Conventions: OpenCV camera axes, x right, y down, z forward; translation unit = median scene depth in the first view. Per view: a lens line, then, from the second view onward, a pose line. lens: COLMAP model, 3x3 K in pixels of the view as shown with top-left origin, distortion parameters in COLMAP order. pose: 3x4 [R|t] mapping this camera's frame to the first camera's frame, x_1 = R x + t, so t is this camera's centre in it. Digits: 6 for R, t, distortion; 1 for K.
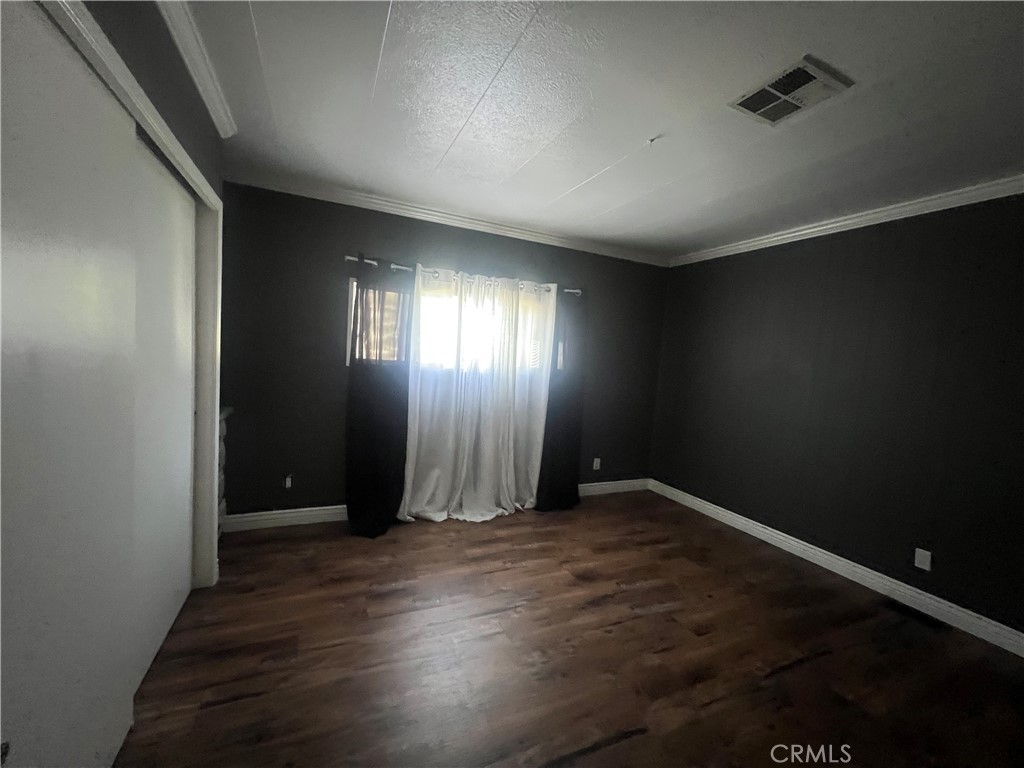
lens RADIAL K [[411.7, 0, 507.8], [0, 411.7, 385.6], [0, 0, 1]] dist [-0.001203, 0.000648]
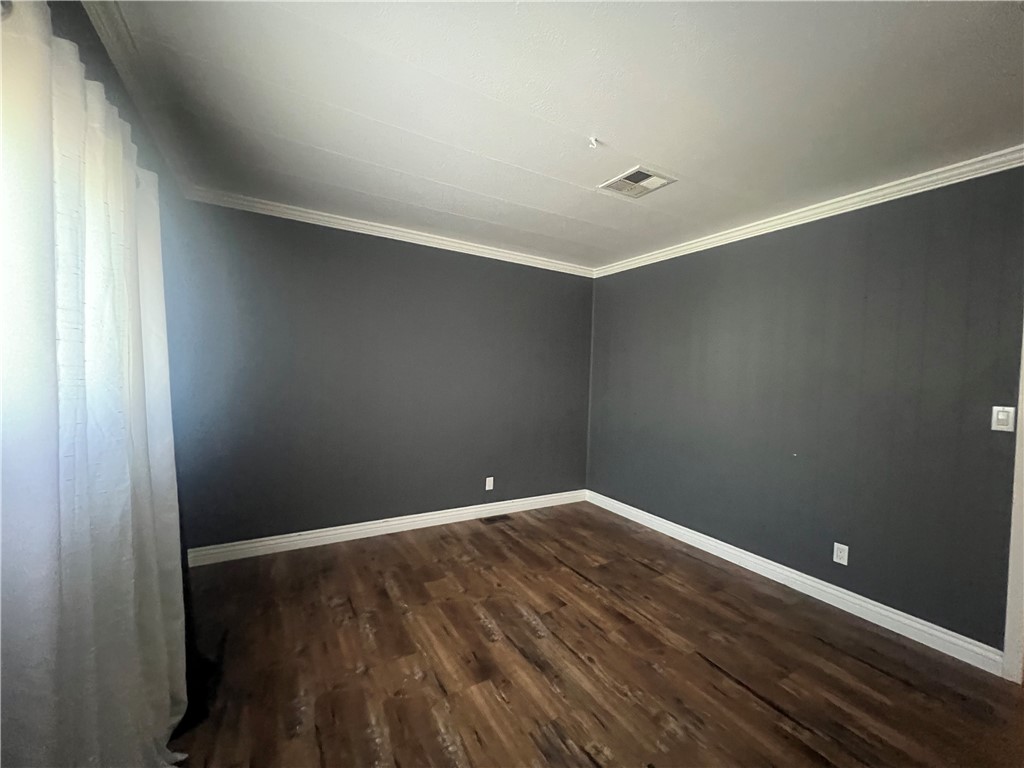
lens RADIAL K [[411.7, 0, 510.9], [0, 411.7, 382.3], [0, 0, 1]] dist [-0.001203, 0.000648]
pose [[-0.106678, -0.102402, 0.989006, -0.487104], [0.033121, 0.993764, 0.106467, -0.121507], [-0.993742, 0.044115, -0.102621, 0.989379]]
